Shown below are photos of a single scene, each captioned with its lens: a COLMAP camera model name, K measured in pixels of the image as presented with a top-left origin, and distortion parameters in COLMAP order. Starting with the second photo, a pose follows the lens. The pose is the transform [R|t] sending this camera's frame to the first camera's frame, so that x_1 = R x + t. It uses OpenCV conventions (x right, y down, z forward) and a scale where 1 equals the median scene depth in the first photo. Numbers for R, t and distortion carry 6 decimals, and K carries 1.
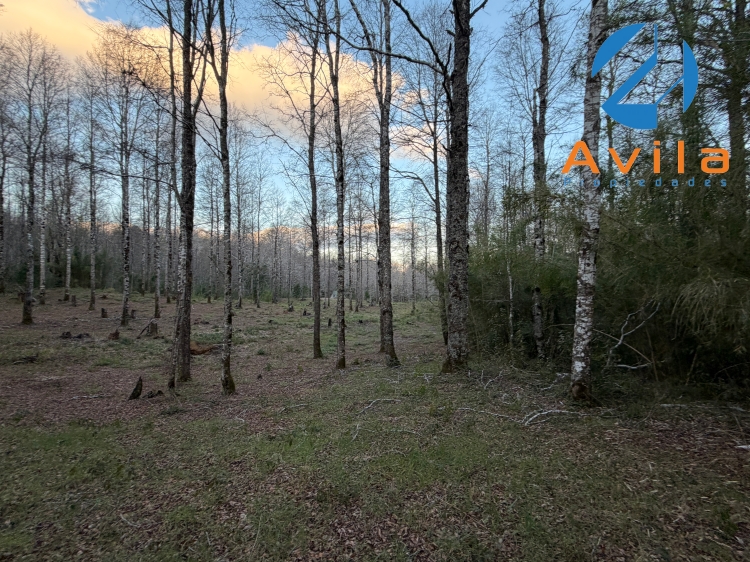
lens RADIAL K [[329.2, 0, 373.1], [0, 329.2, 282.9], [0, 0, 1]] dist [0.002793, -0.000424]
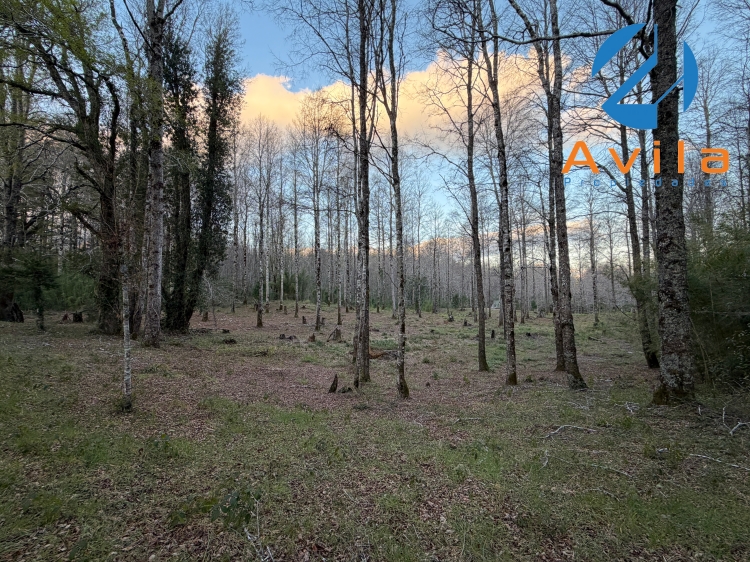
lens RADIAL K [[329.2, 0, 374.7], [0, 329.2, 282.2], [0, 0, 1]] dist [0.002793, -0.000424]
pose [[0.895225, -0.033155, -0.444380, -0.017124], [0.018732, 0.999147, -0.036810, -0.001845], [0.445221, 0.024629, 0.895082, -0.009264]]
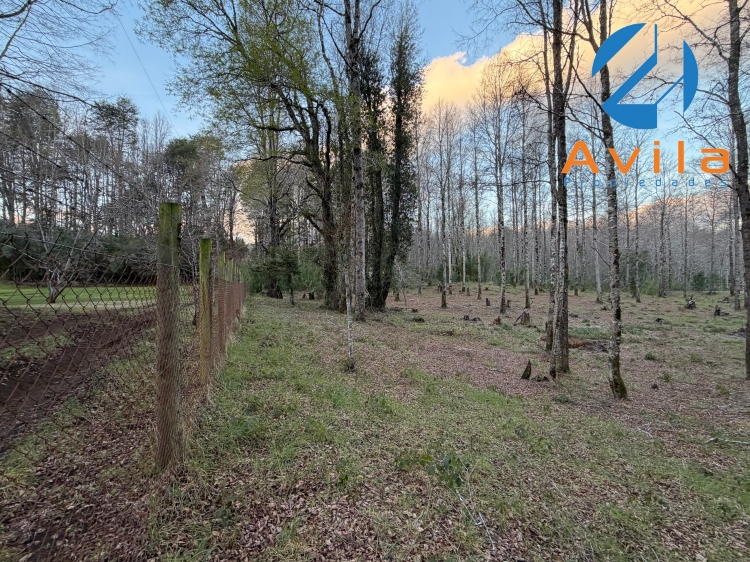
lens RADIAL K [[329.2, 0, 375.7], [0, 329.2, 282.3], [0, 0, 1]] dist [0.002793, -0.000424]
pose [[0.545881, -0.013953, -0.837746, -0.024085], [0.032756, 0.999452, 0.004697, -0.001641], [0.837222, -0.030005, 0.546039, -0.018799]]
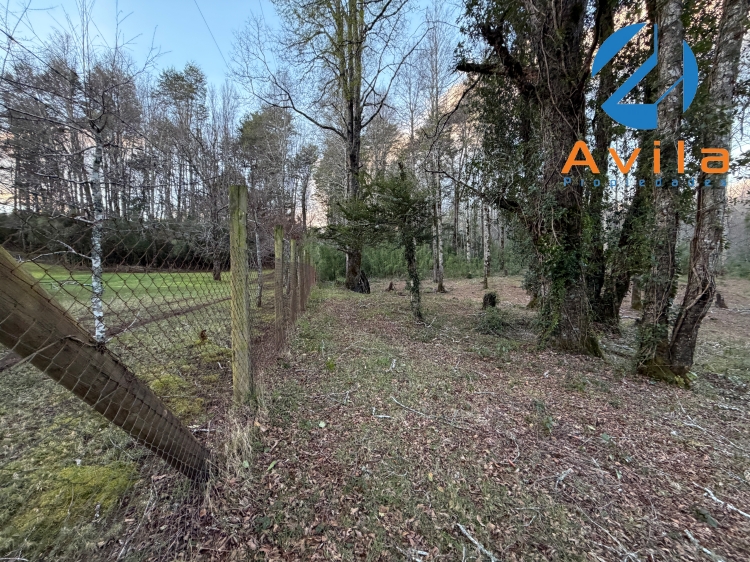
lens RADIAL K [[297.1, 0, 372.4], [0, 297.1, 280.7], [0, 0, 1]] dist [0.000459, -0.000084]
pose [[0.369085, 0.022005, -0.929135, -0.908336], [0.028837, 0.998967, 0.035113, 0.004690], [0.928948, -0.039753, 0.368070, 0.184219]]
